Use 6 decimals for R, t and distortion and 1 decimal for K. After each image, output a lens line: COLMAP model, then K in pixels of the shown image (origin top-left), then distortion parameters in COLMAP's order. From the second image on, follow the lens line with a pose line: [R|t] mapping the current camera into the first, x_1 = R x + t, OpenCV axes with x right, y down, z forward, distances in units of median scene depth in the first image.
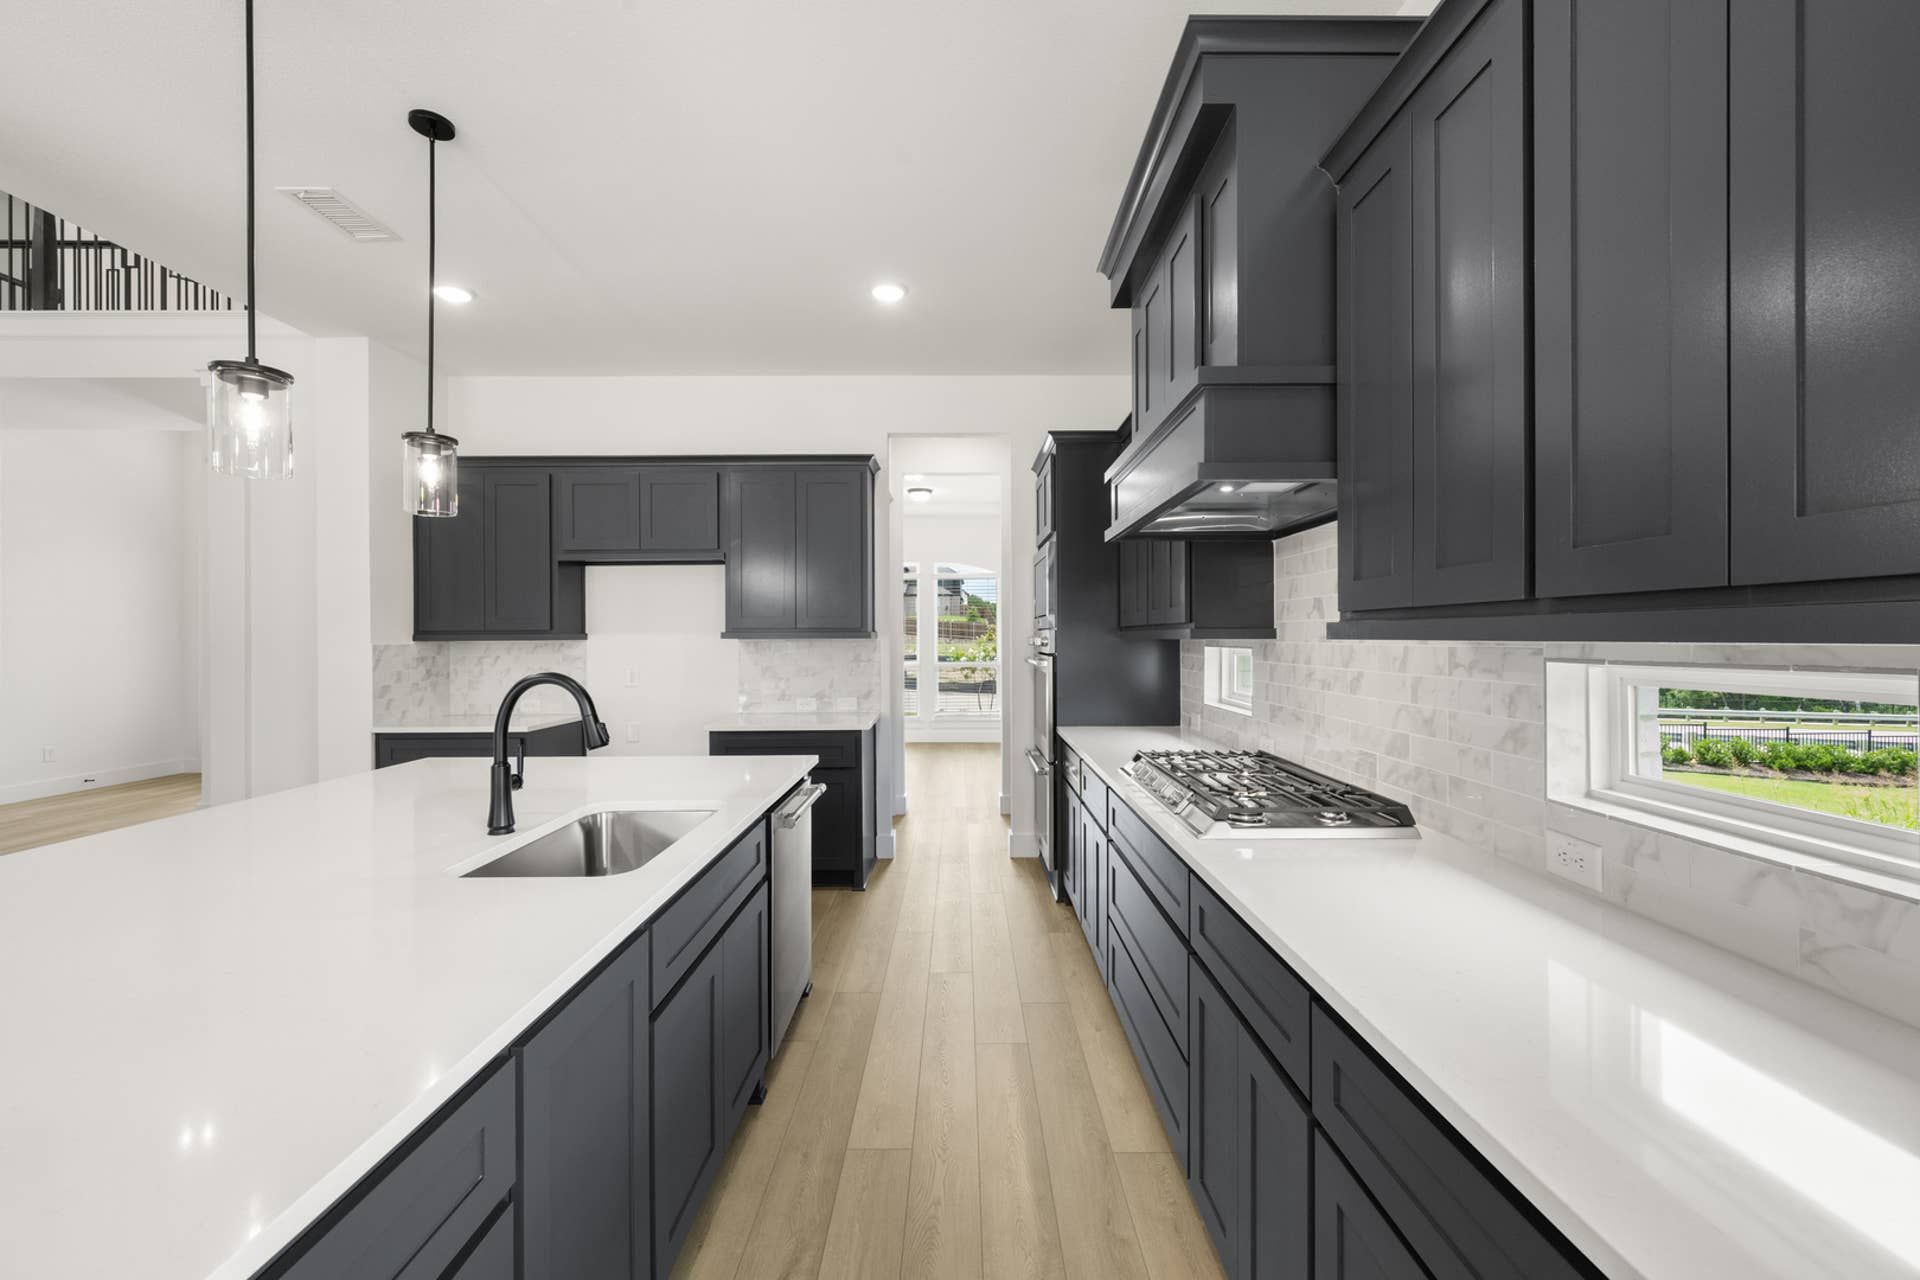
lens RADIAL K [[750.4, 0, 962.8], [0, 750.4, 638.3], [0, 0, 1]] dist [0.001421, 0.000063]
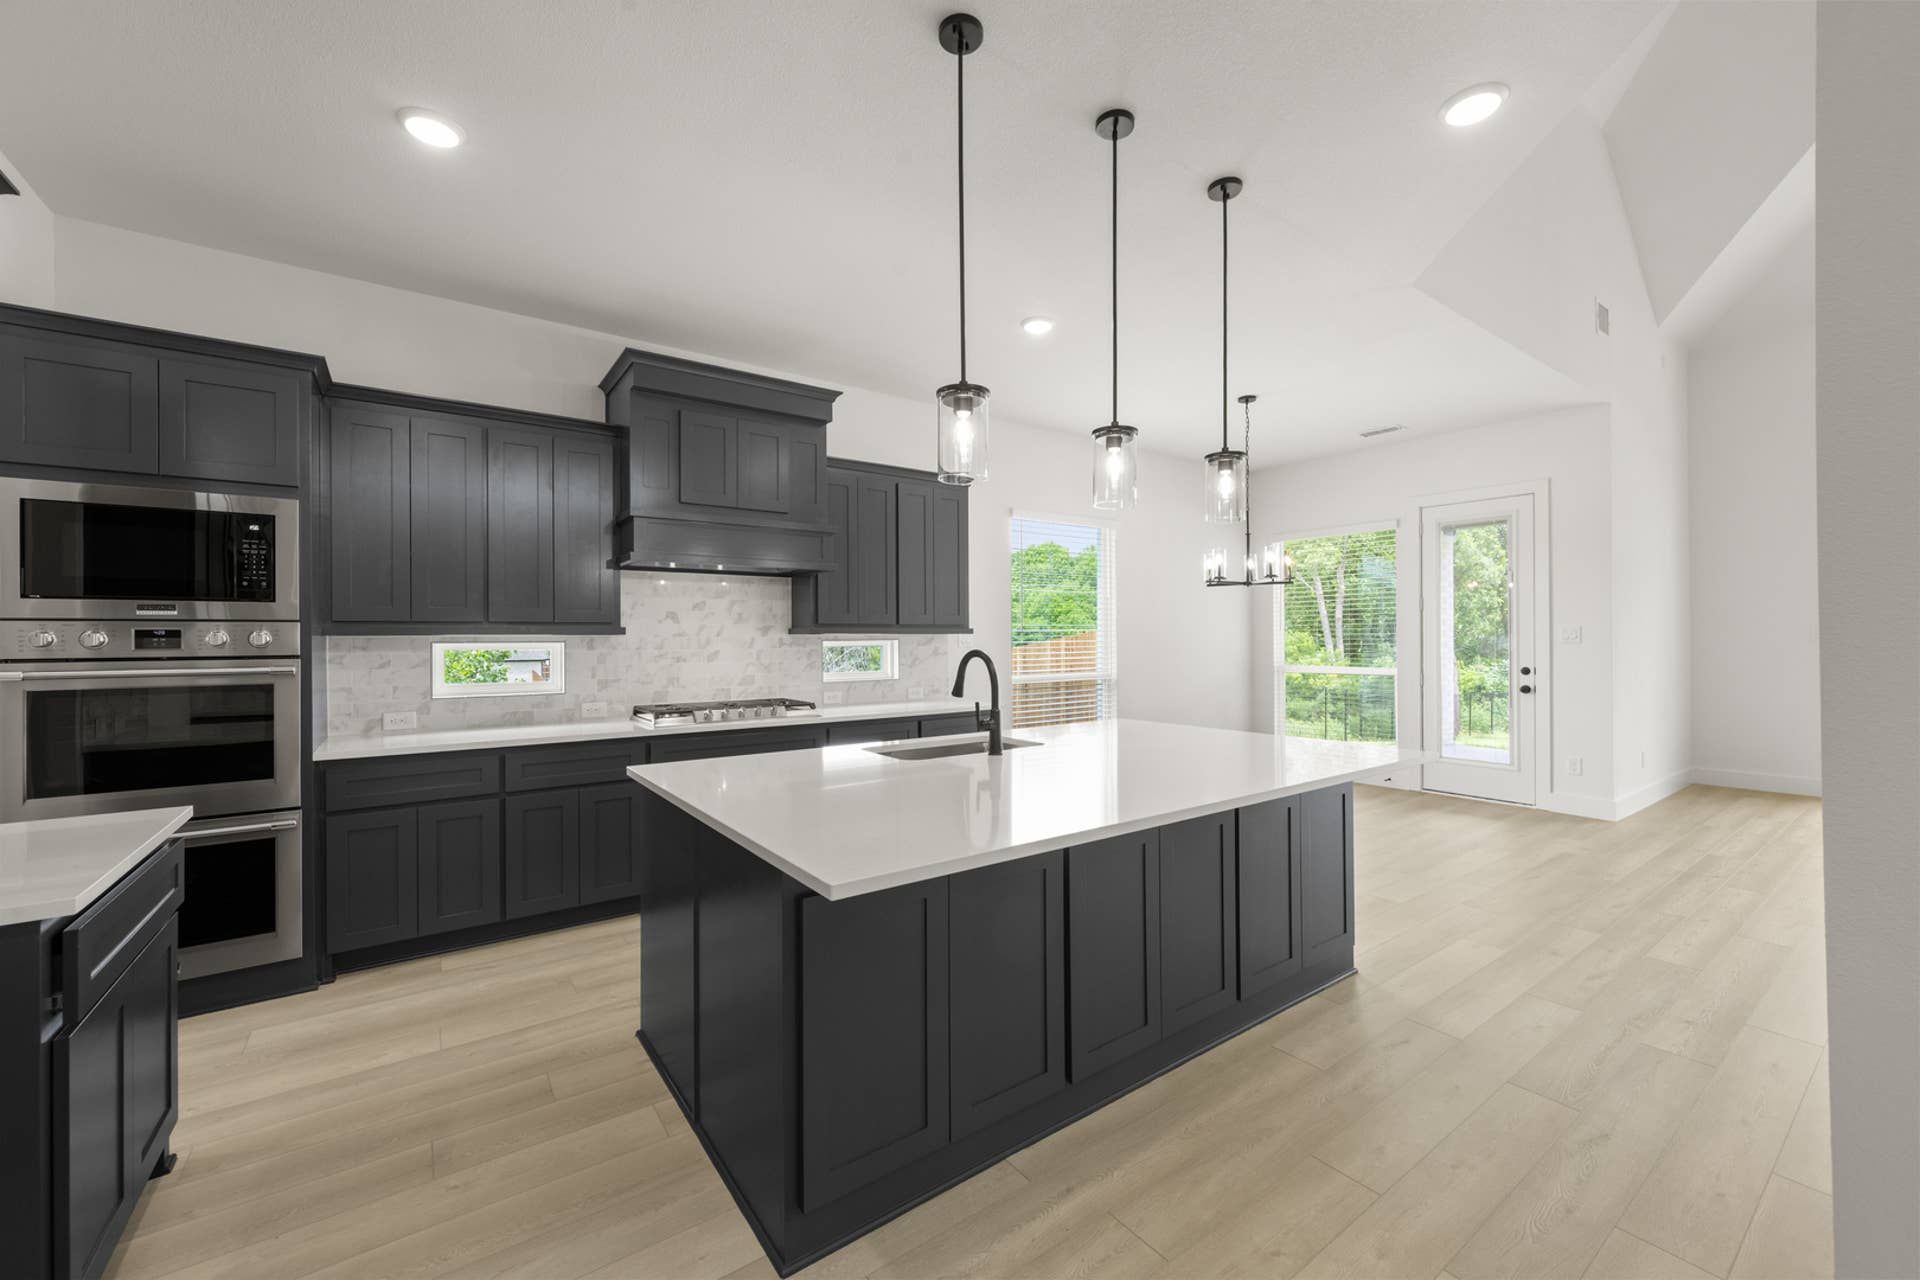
lens RADIAL K [[750.4, 0, 961.6], [0, 750.4, 635.7], [0, 0, 1]] dist [0.001421, 0.000063]
pose [[-0.584475, 0.010896, 0.811339, -1.747580], [0.009833, 0.999932, -0.006345, 0.027300], [-0.811352, 0.004270, -0.584542, 1.883385]]
